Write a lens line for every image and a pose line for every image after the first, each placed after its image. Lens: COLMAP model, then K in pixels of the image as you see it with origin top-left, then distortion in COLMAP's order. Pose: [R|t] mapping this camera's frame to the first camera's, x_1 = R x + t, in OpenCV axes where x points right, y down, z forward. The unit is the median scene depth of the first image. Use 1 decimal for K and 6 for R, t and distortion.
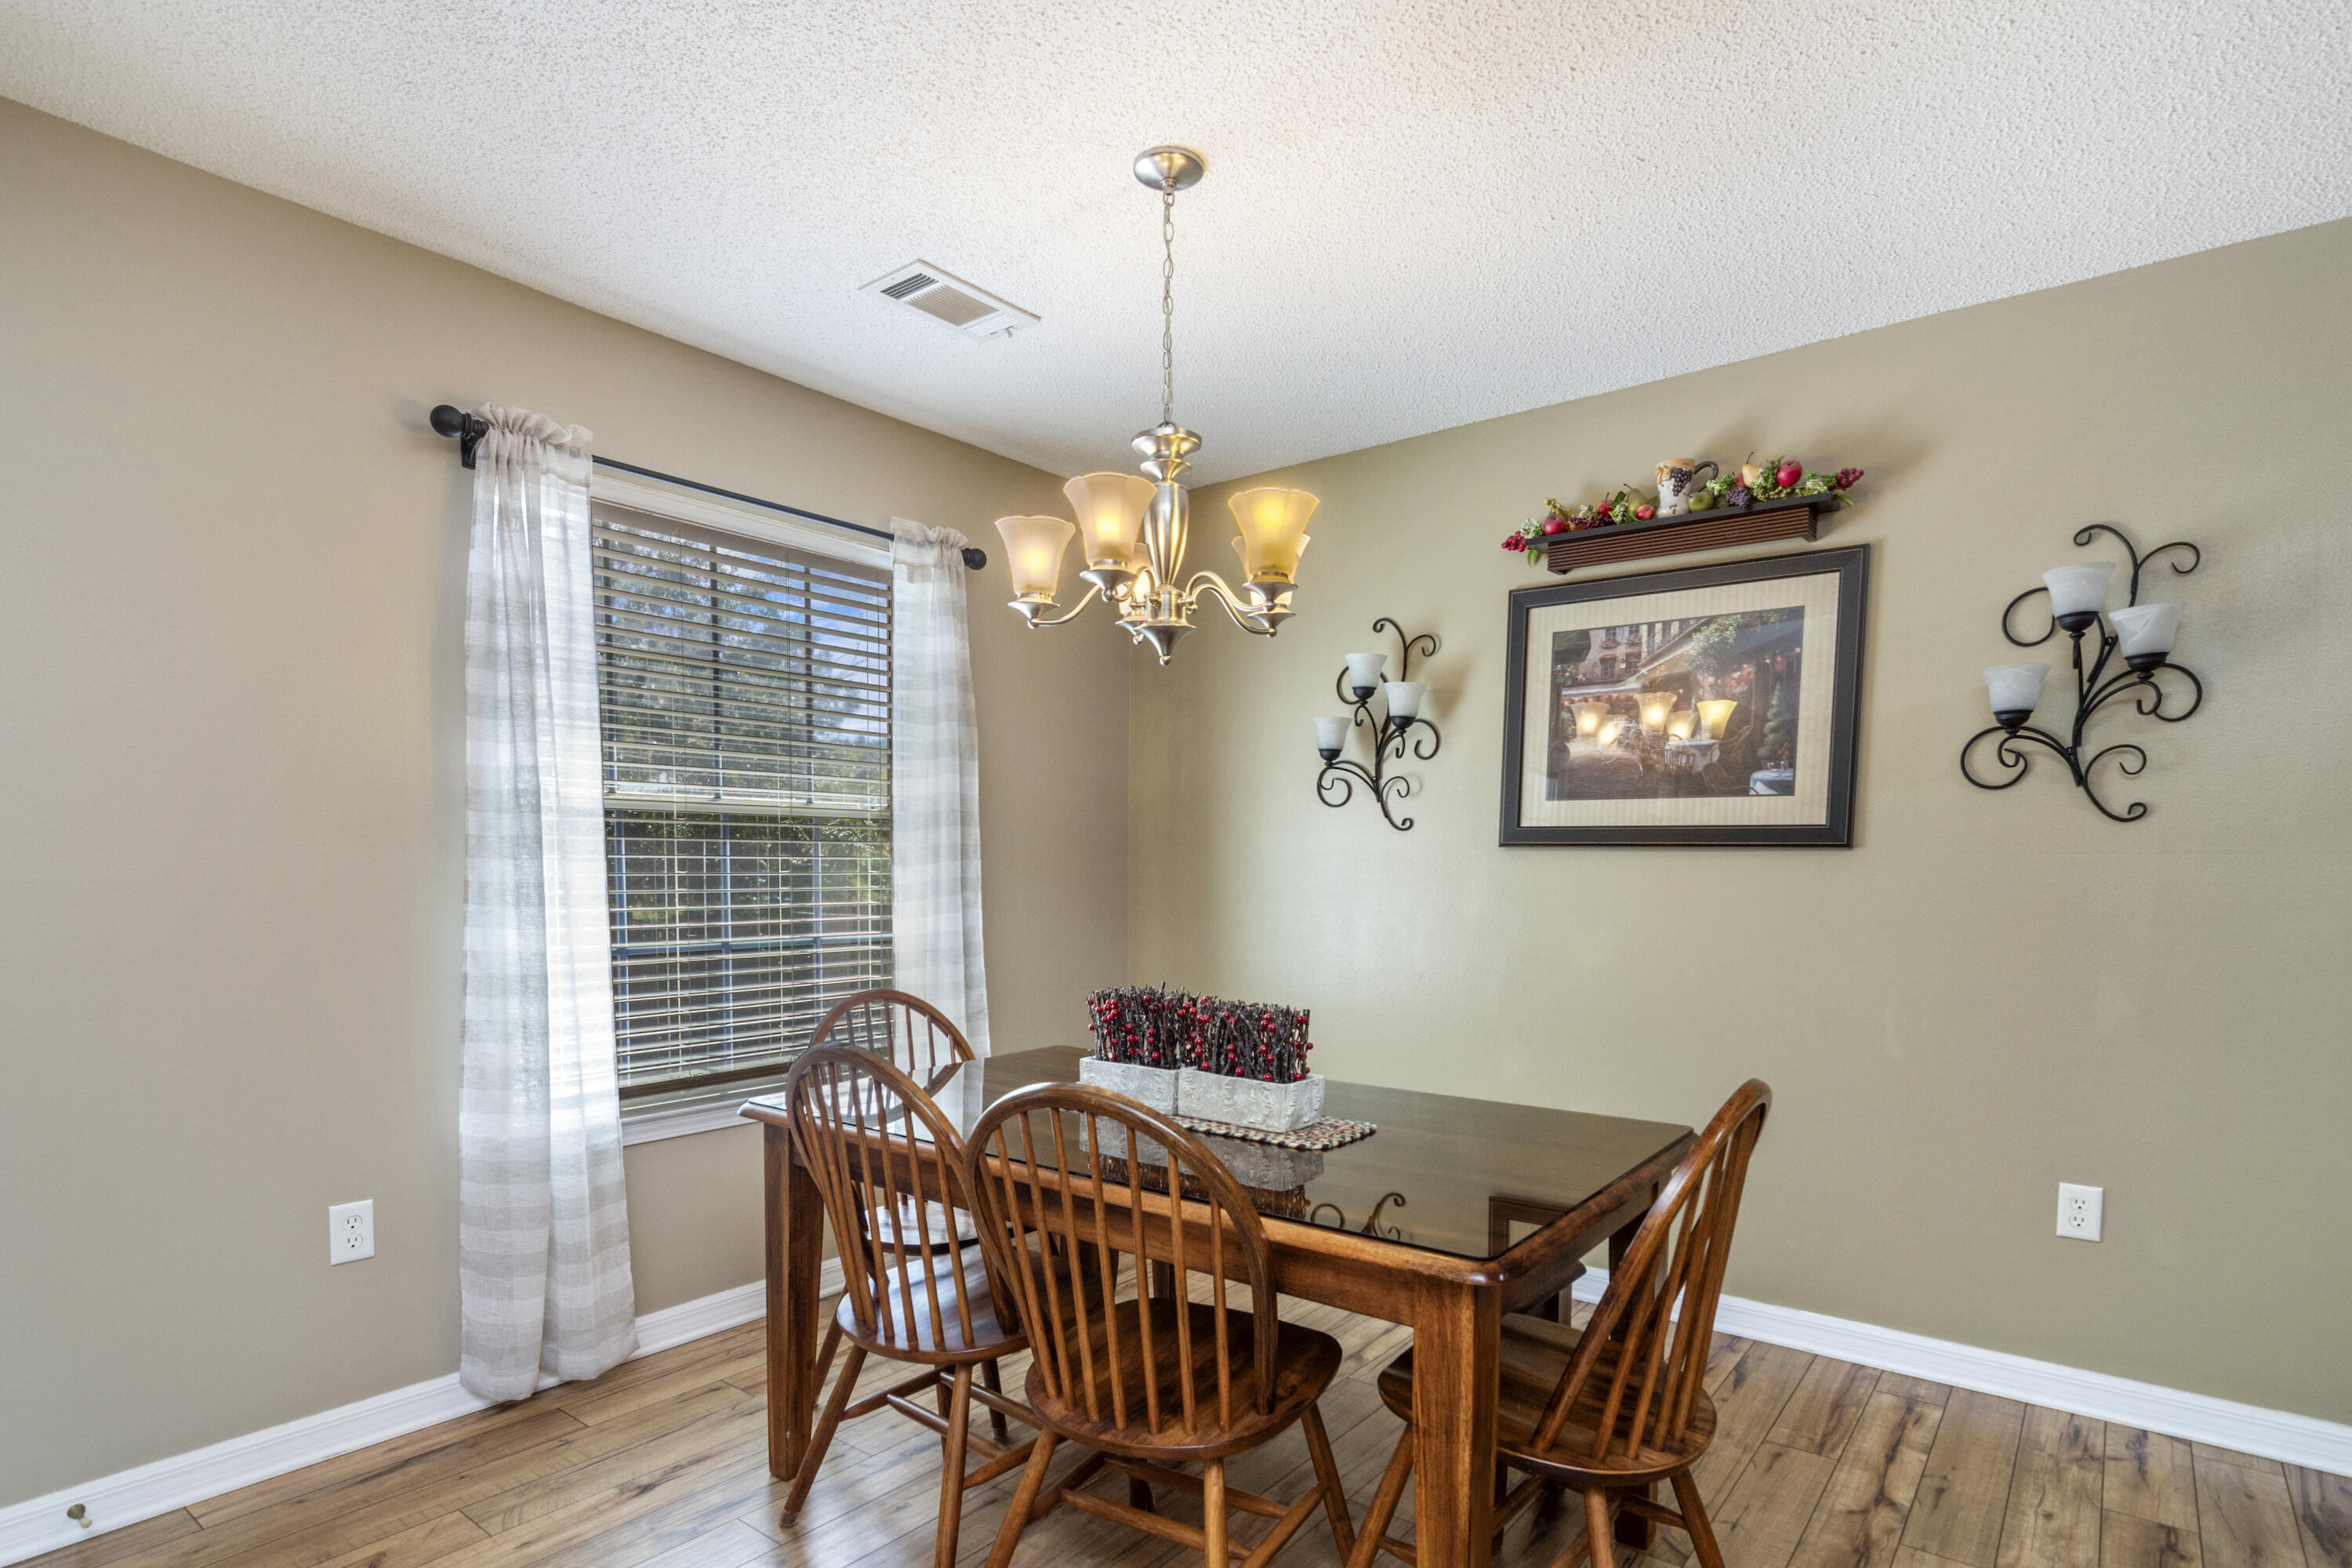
lens RADIAL K [[1209.5, 0, 1185.3], [0, 1209.5, 959.5], [0, 0, 1]] dist [0.001575, 0.000306]
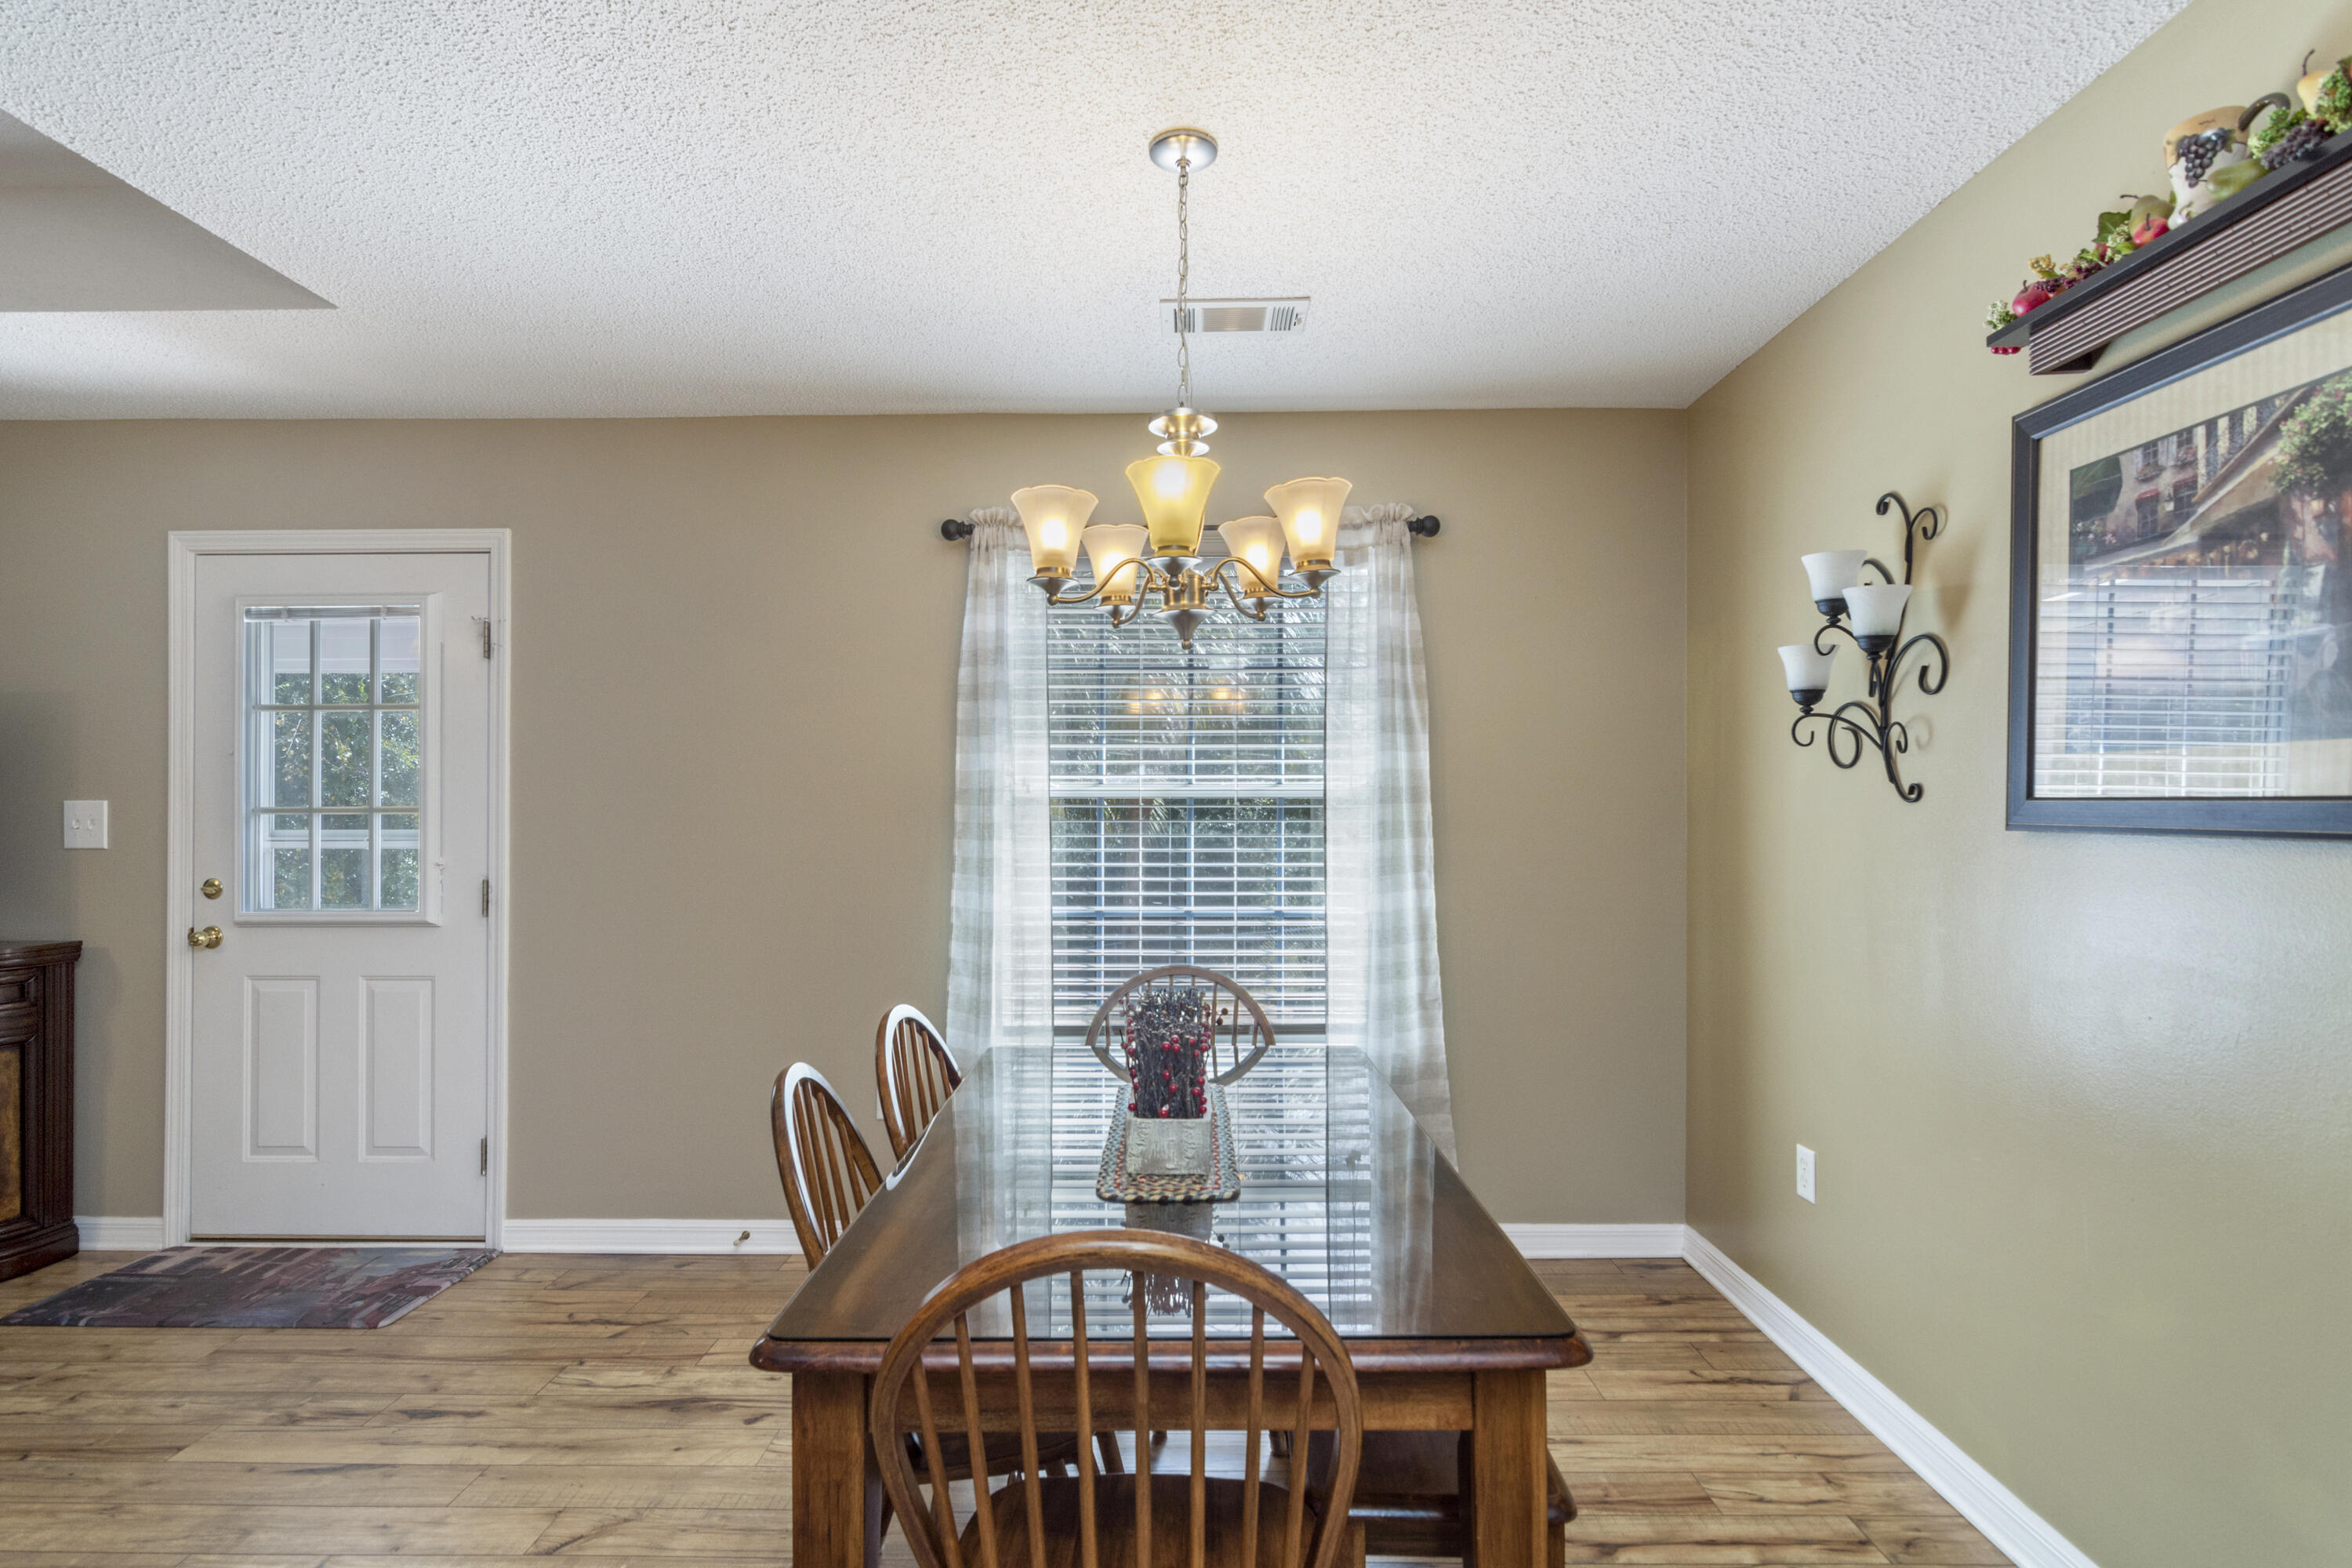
lens RADIAL K [[1215.2, 0, 1215.4], [0, 1215.2, 819.3], [0, 0, 1]] dist [0.000292, 0.000361]
pose [[0.600685, -0.000076, -0.799486, 0.545920], [-0.059148, 0.997255, -0.044535, -0.050188], [0.797295, 0.074039, 0.599031, 0.332111]]
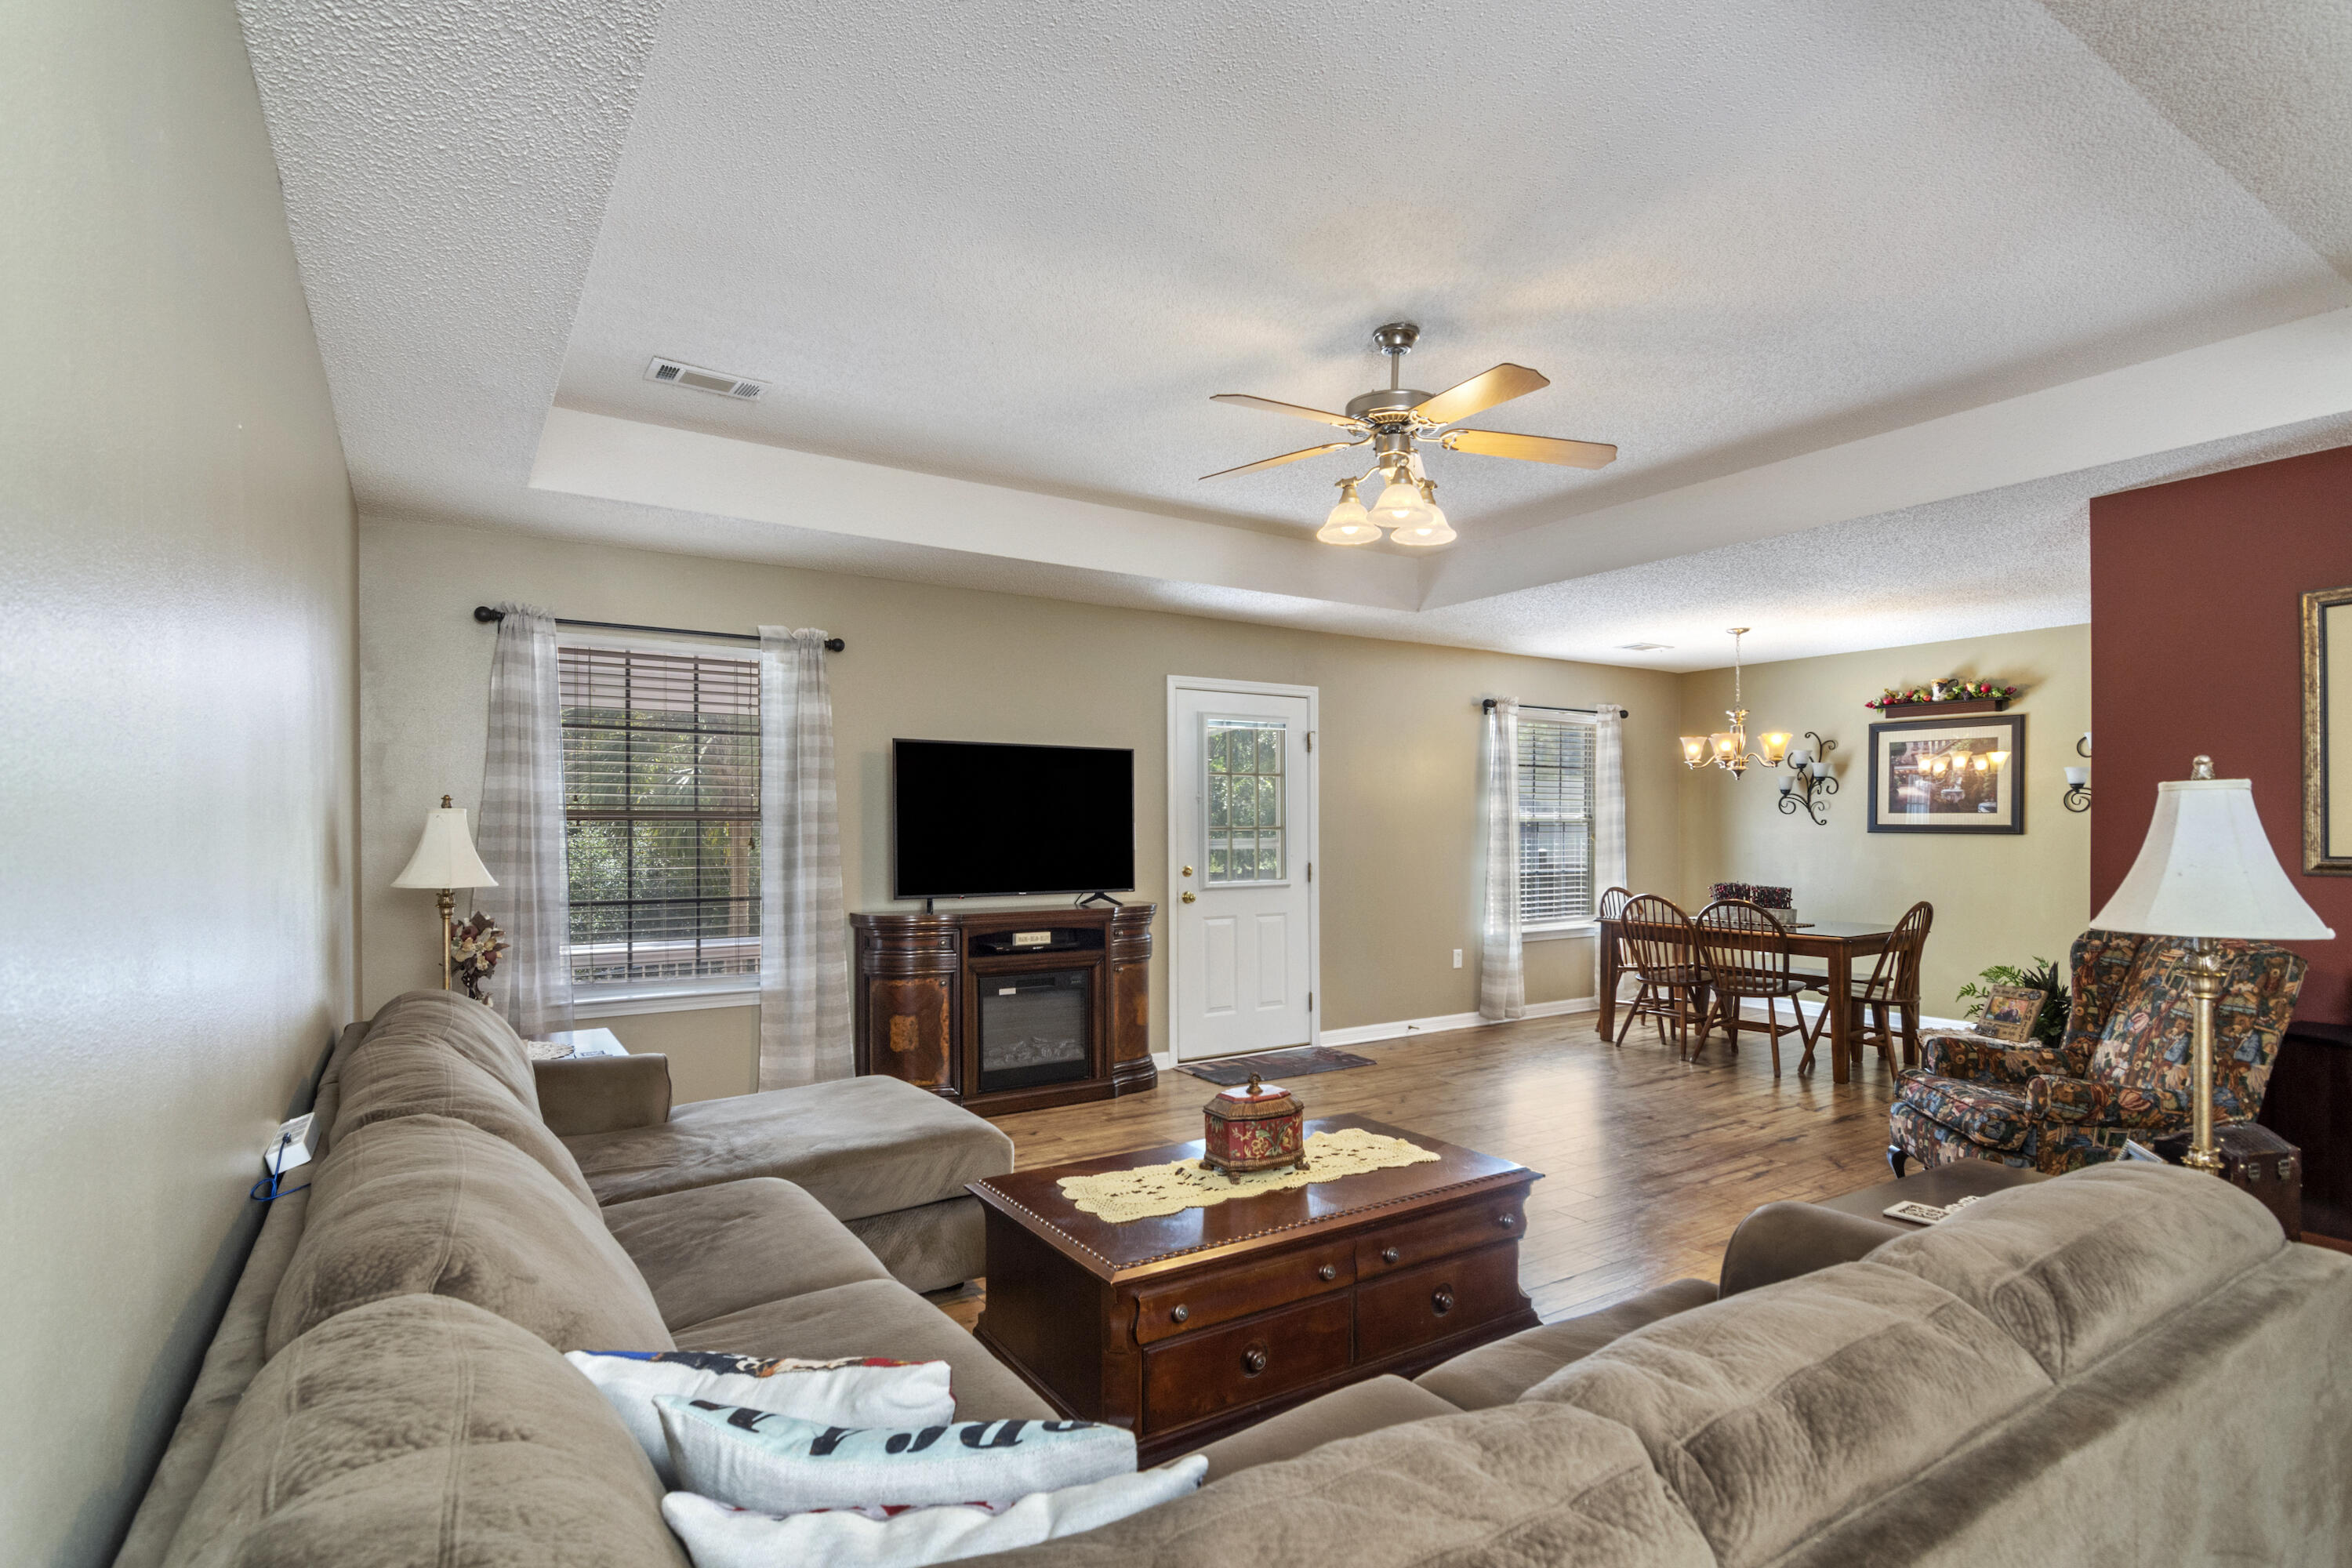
lens RADIAL K [[1142.2, 0, 1178.8], [0, 1142.2, 822.2], [0, 0, 1]] dist [-0.030826, 0.000087]
pose [[0.943771, -0.004539, -0.330568, -0.292430], [-0.020804, 0.997109, -0.073086, 0.079567], [0.329944, 0.075853, 0.940948, -1.592645]]
